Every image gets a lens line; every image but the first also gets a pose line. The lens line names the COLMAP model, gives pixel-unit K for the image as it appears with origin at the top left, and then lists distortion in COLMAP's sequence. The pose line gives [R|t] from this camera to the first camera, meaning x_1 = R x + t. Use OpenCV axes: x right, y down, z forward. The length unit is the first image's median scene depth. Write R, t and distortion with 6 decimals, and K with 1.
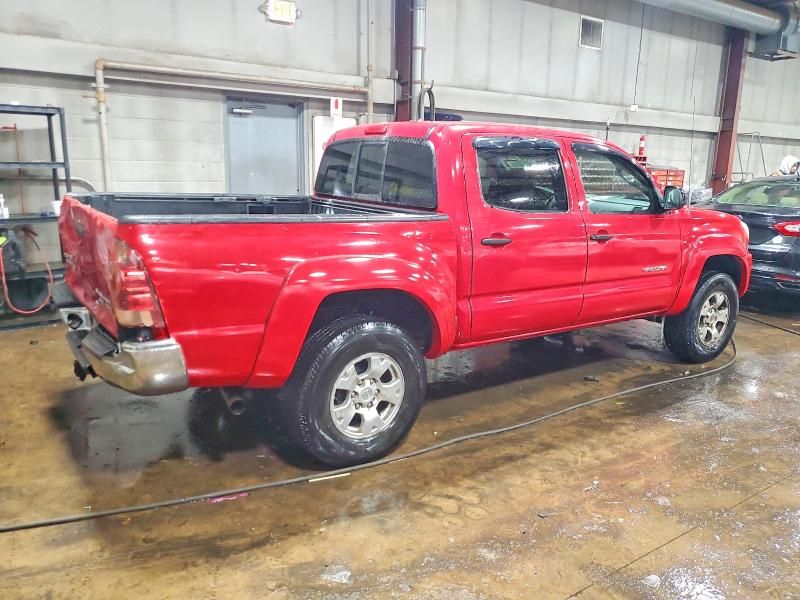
lens RADIAL K [[616.1, 0, 399.5], [0, 616.1, 295.1], [0, 0, 1]] dist [-0.001782, 0.011999]
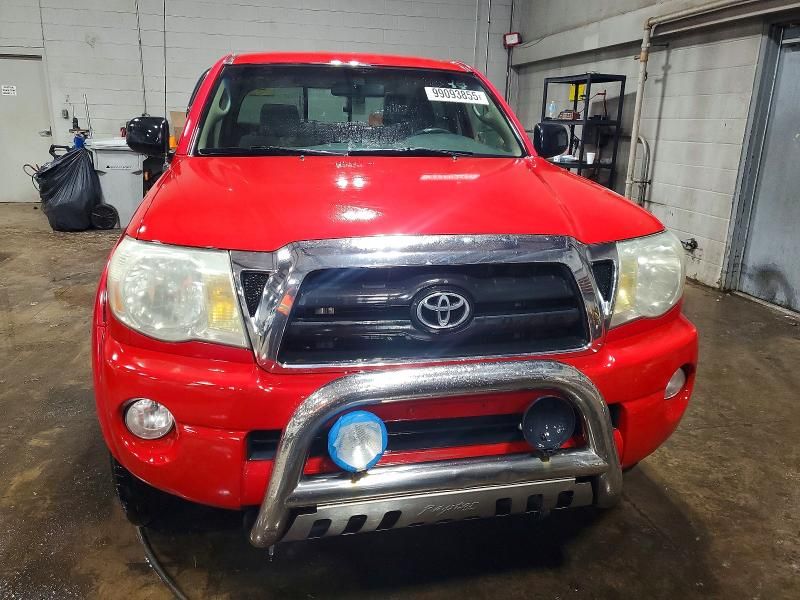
lens RADIAL K [[616.1, 0, 399.1], [0, 616.1, 295.1], [0, 0, 1]] dist [-0.001782, 0.011999]
pose [[-0.394213, 0.219612, -0.892394, 0.816916], [-0.218057, 0.920948, 0.322965, -0.226759], [0.892775, 0.321910, -0.315162, 1.261871]]
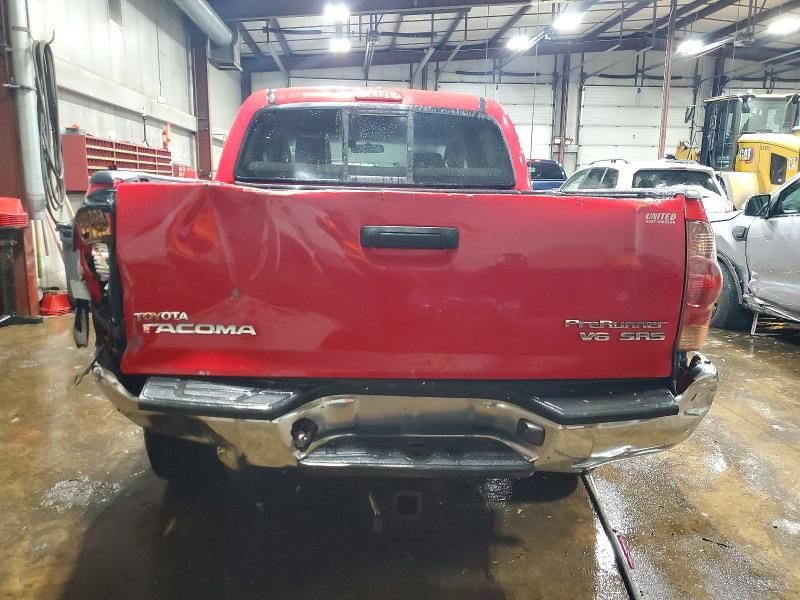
lens RADIAL K [[616.1, 0, 401.0], [0, 616.1, 298.1], [0, 0, 1]] dist [-0.001782, 0.011999]
pose [[0.506397, -0.167285, 0.845918, -0.580404], [0.168795, 0.981254, 0.093001, -0.061133], [-0.845618, 0.095692, 0.525141, 0.448407]]
